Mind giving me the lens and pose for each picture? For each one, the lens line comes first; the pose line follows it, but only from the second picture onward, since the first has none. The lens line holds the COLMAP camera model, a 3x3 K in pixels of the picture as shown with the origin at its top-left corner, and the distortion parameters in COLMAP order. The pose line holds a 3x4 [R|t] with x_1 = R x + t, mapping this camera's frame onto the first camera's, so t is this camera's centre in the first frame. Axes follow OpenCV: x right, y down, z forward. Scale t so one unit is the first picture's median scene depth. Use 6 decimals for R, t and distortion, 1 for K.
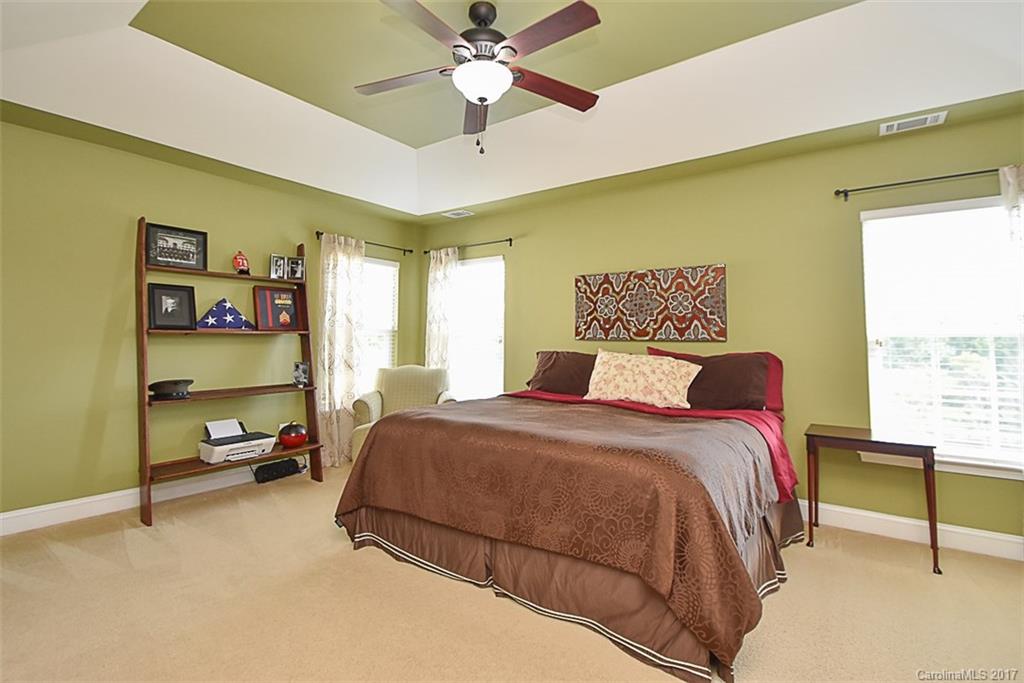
lens RADIAL K [[485.4, 0, 513.5], [0, 485.4, 306.9], [0, 0, 1]] dist [-0.000210, -0.000038]
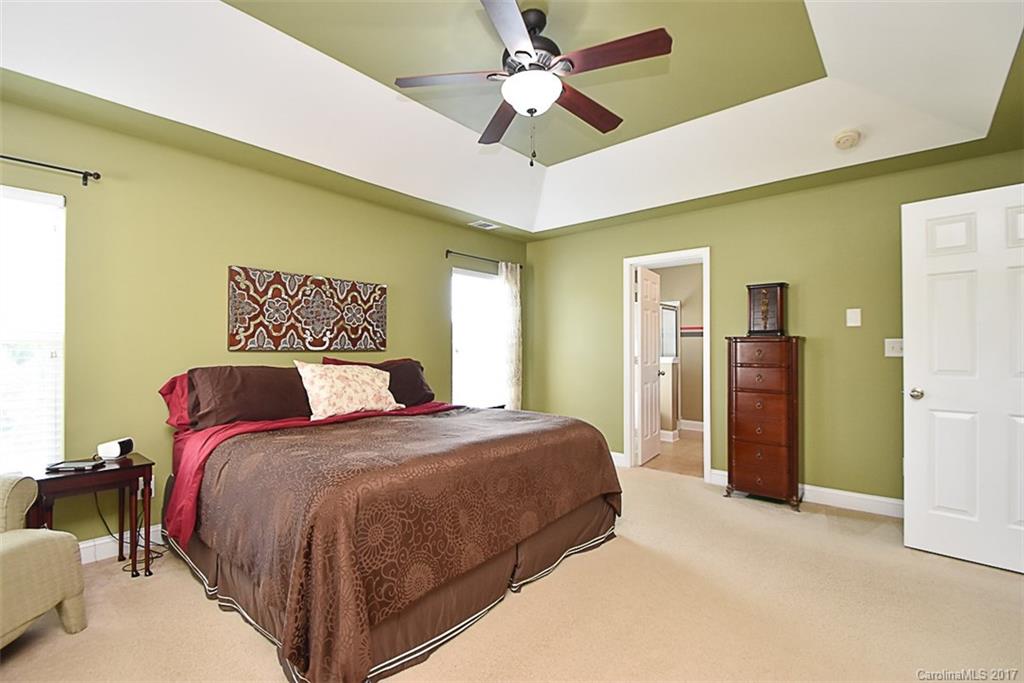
lens RADIAL K [[450.3, 0, 512.0], [0, 450.3, 341.5], [0, 0, 1]] dist [-0.000168, -0.000064]
pose [[0.086823, 0.009609, 0.996177, -0.583063], [-0.067017, 0.997745, -0.003783, 0.029375], [-0.993967, -0.066432, 0.087271, 0.548840]]
